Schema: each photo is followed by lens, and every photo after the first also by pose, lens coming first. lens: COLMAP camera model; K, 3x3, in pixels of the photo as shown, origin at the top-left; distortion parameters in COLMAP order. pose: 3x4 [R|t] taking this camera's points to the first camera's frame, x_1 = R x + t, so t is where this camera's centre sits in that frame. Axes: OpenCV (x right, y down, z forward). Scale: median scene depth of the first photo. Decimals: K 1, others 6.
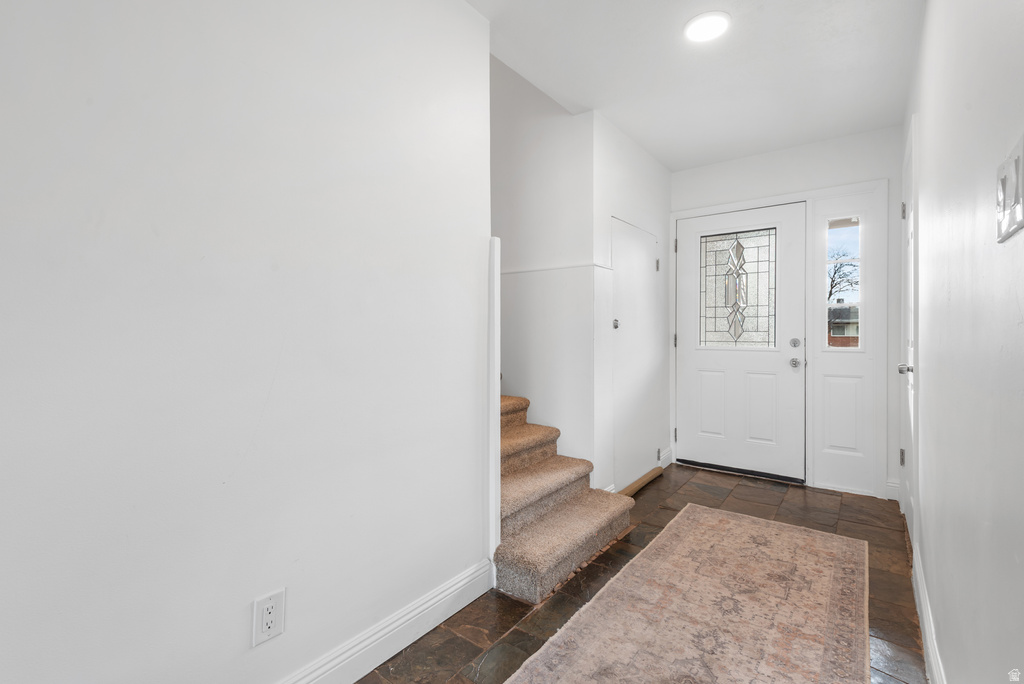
lens RADIAL K [[460.7, 0, 512.1], [0, 460.7, 328.4], [0, 0, 1]] dist [0.002456, -0.000141]
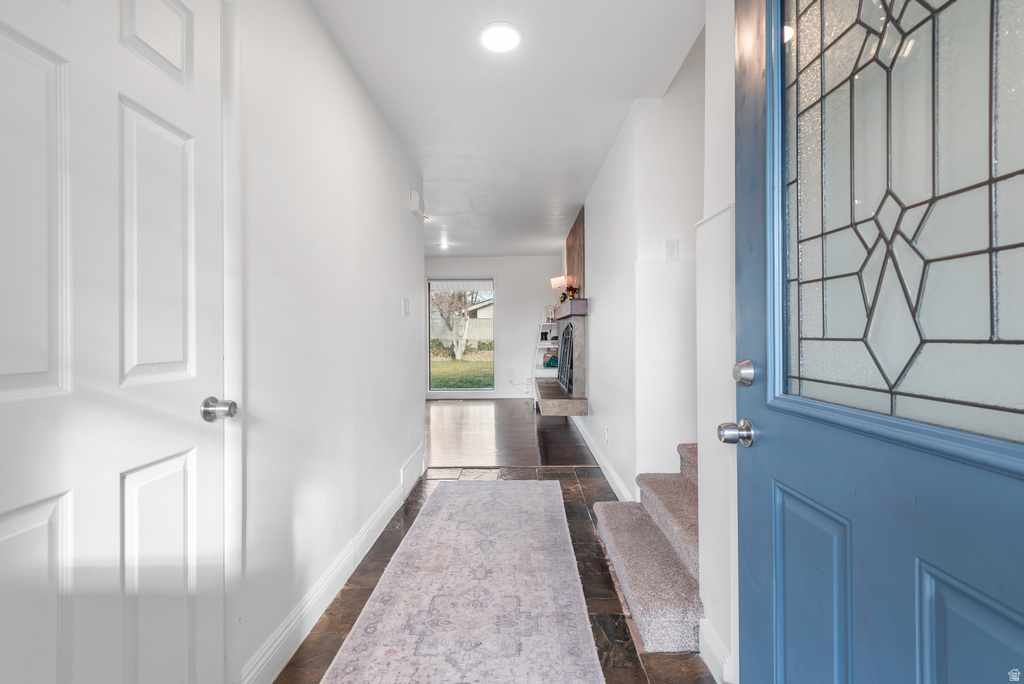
lens RADIAL K [[460.7, 0, 512.1], [0, 460.7, 328.4], [0, 0, 1]] dist [0.002456, -0.000141]
pose [[-0.806236, -0.004778, -0.591575, 1.007369], [0.001417, 0.999949, -0.010007, 0.001610], [0.591593, -0.008906, -0.806188, 1.832825]]
